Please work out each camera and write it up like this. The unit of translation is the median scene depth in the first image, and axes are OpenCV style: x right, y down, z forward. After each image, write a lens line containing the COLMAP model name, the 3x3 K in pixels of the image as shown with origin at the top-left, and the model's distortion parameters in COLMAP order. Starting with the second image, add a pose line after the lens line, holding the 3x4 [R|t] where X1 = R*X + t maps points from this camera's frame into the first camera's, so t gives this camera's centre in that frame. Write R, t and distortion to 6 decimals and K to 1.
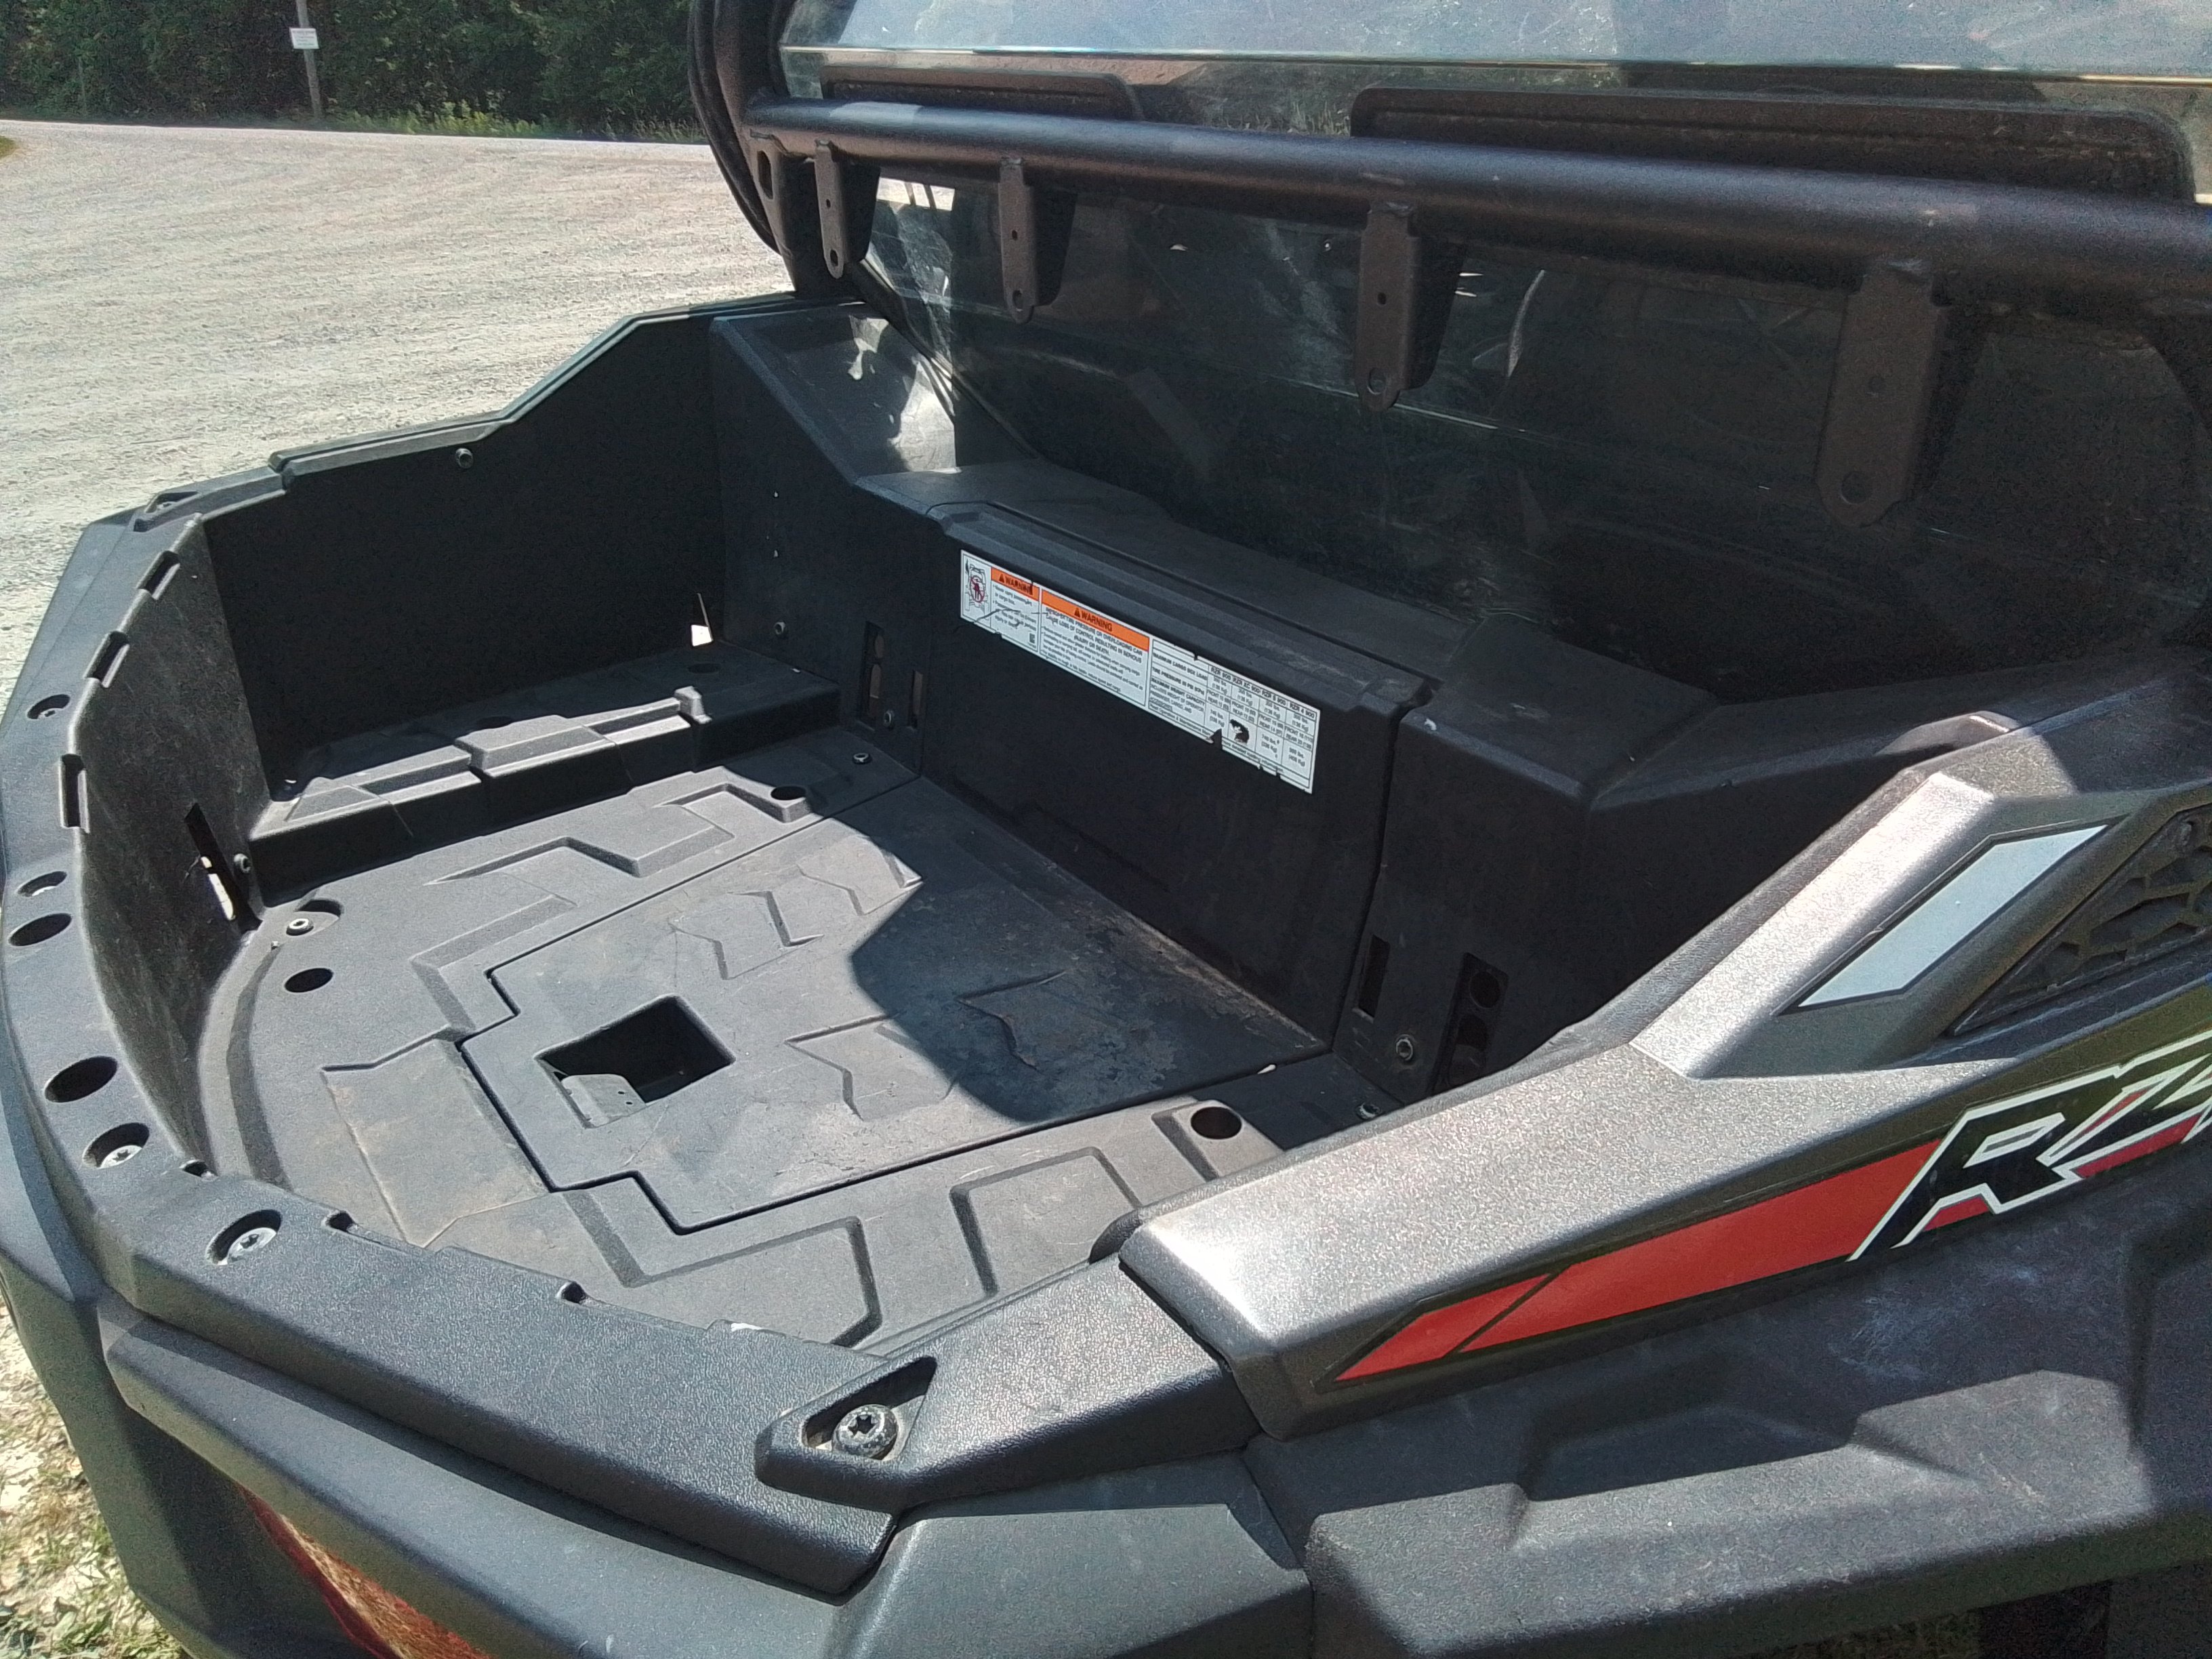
lens RADIAL K [[1599.2, 0, 1086.6], [0, 1599.2, 840.6], [0, 0, 1]] dist [0.045440, -0.034911]
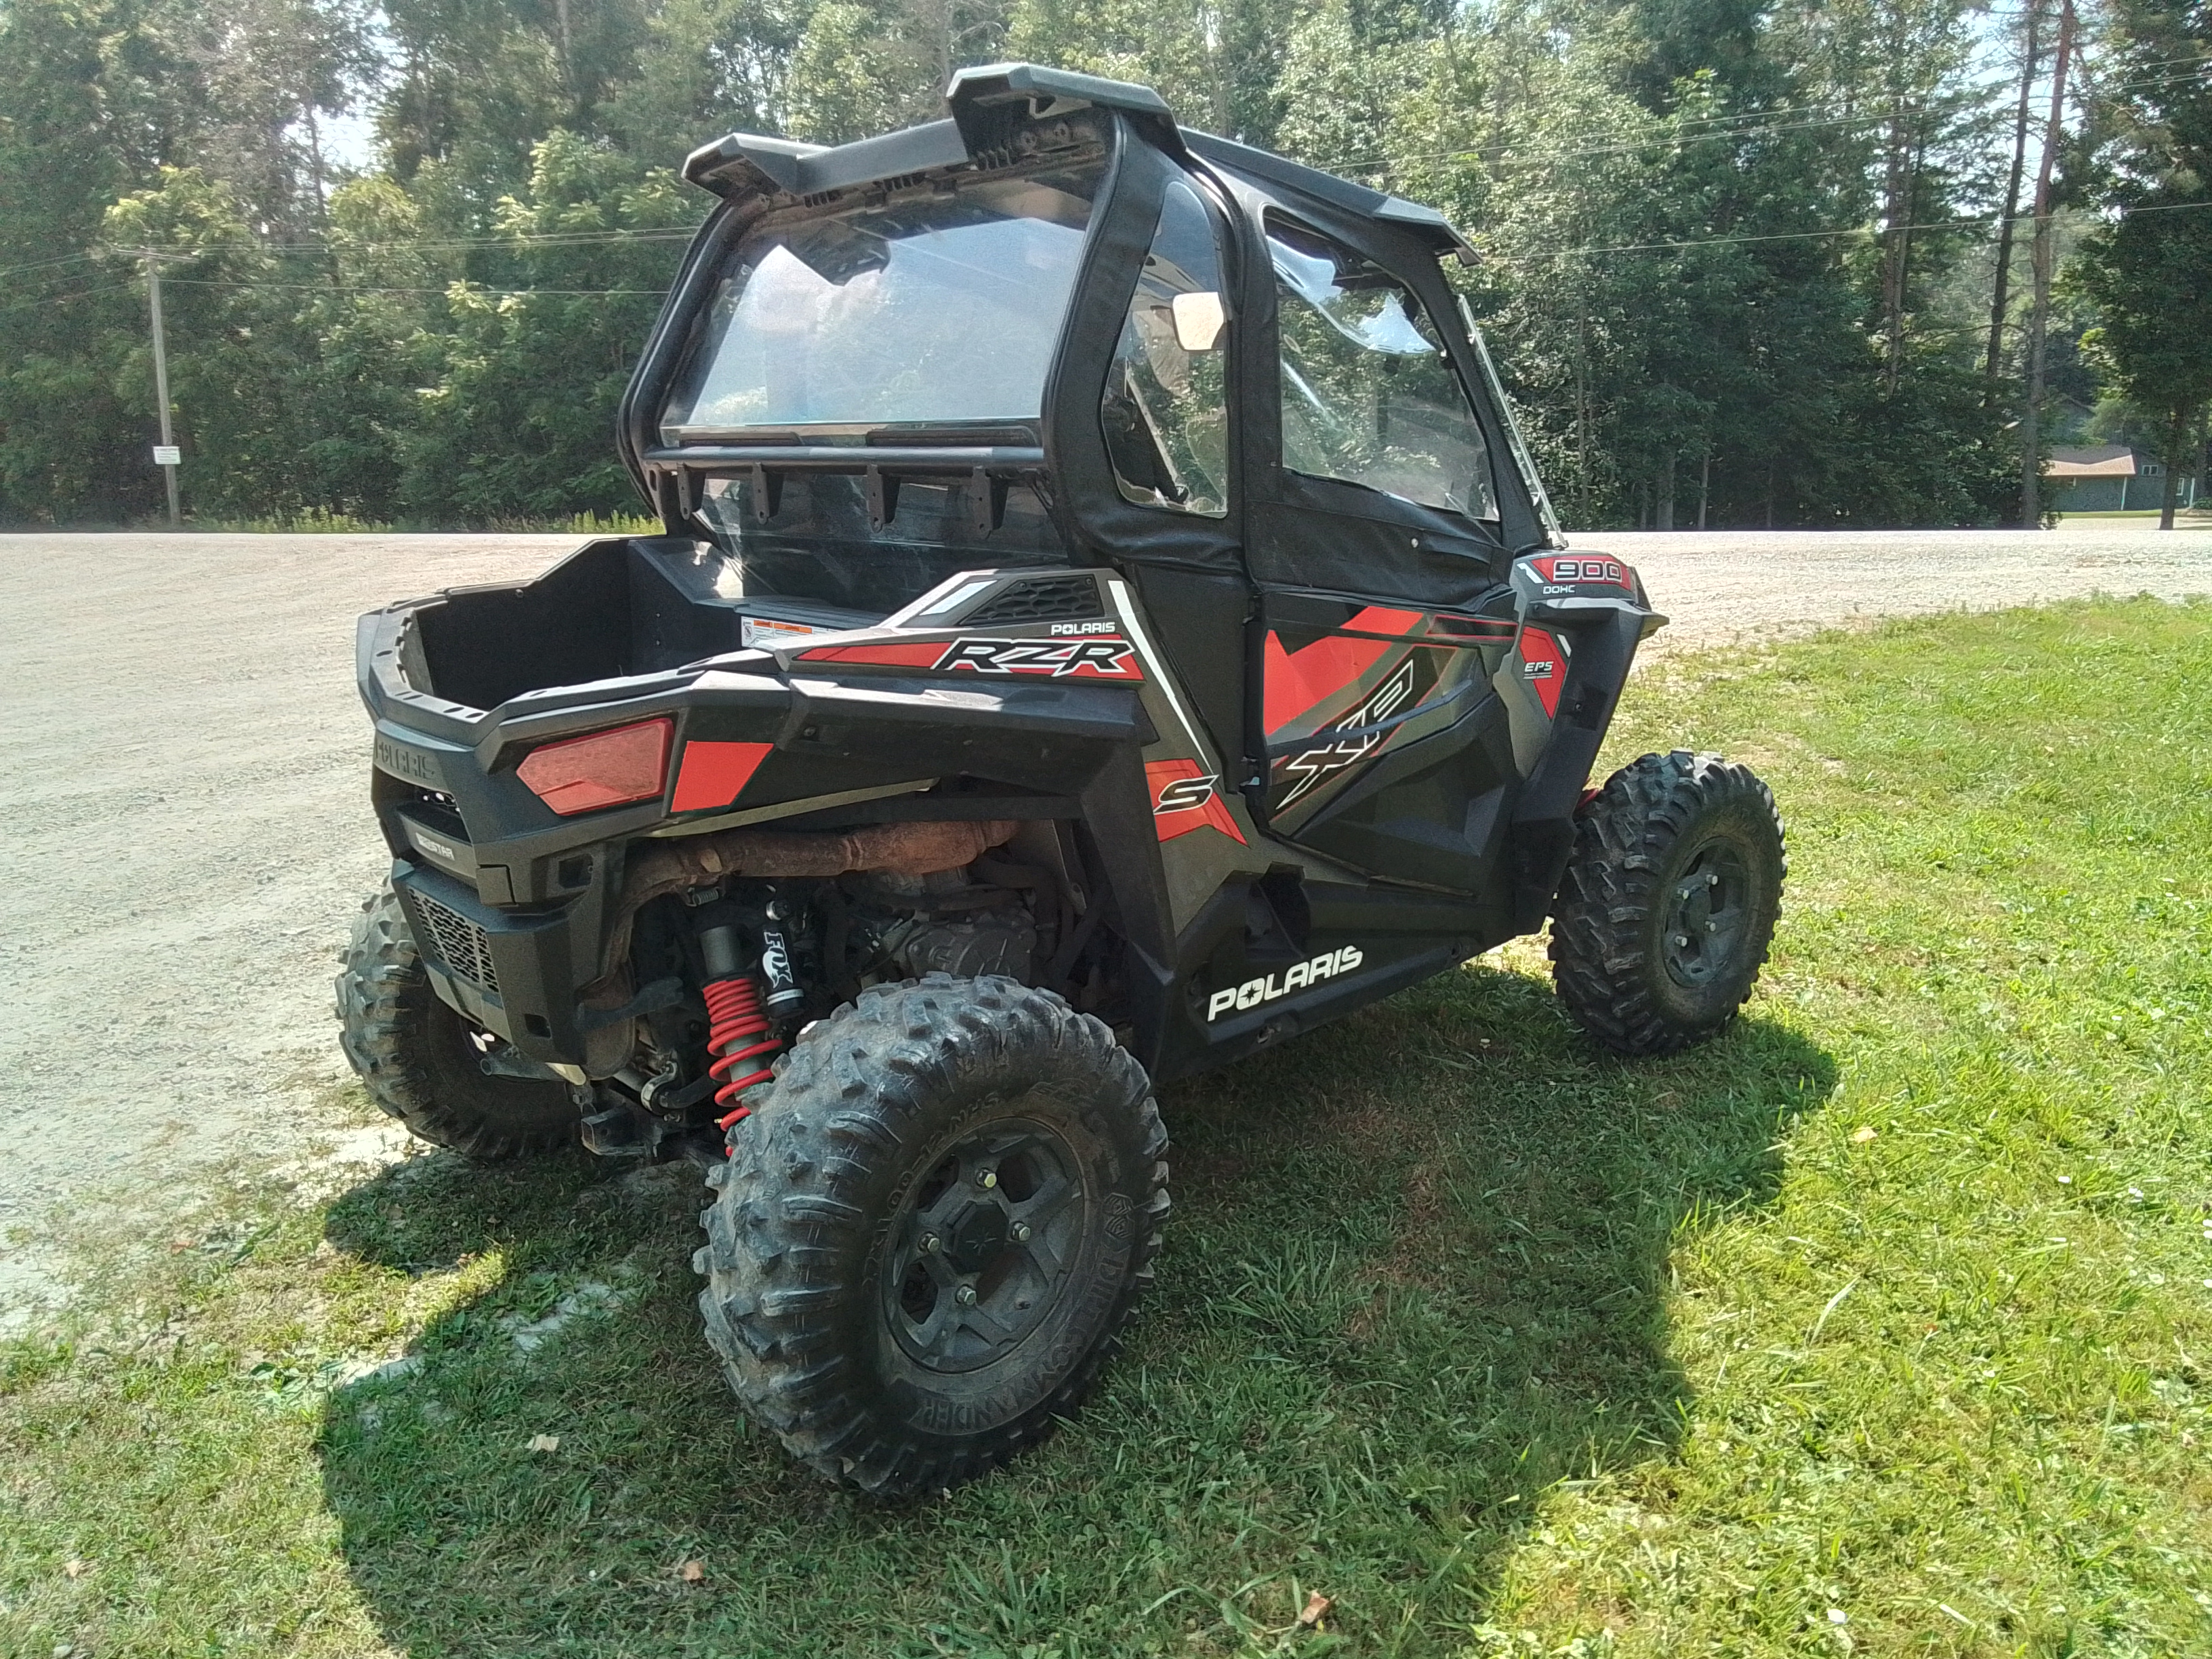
lens RADIAL K [[1599.2, 0, 1122.1], [0, 1599.2, 826.6], [0, 0, 1]] dist [0.045440, -0.034911]
pose [[0.992074, -0.045207, 0.117240, 0.157587], [0.070390, 0.972840, -0.220515, 0.574511], [-0.104087, 0.227020, 0.968312, -1.084512]]
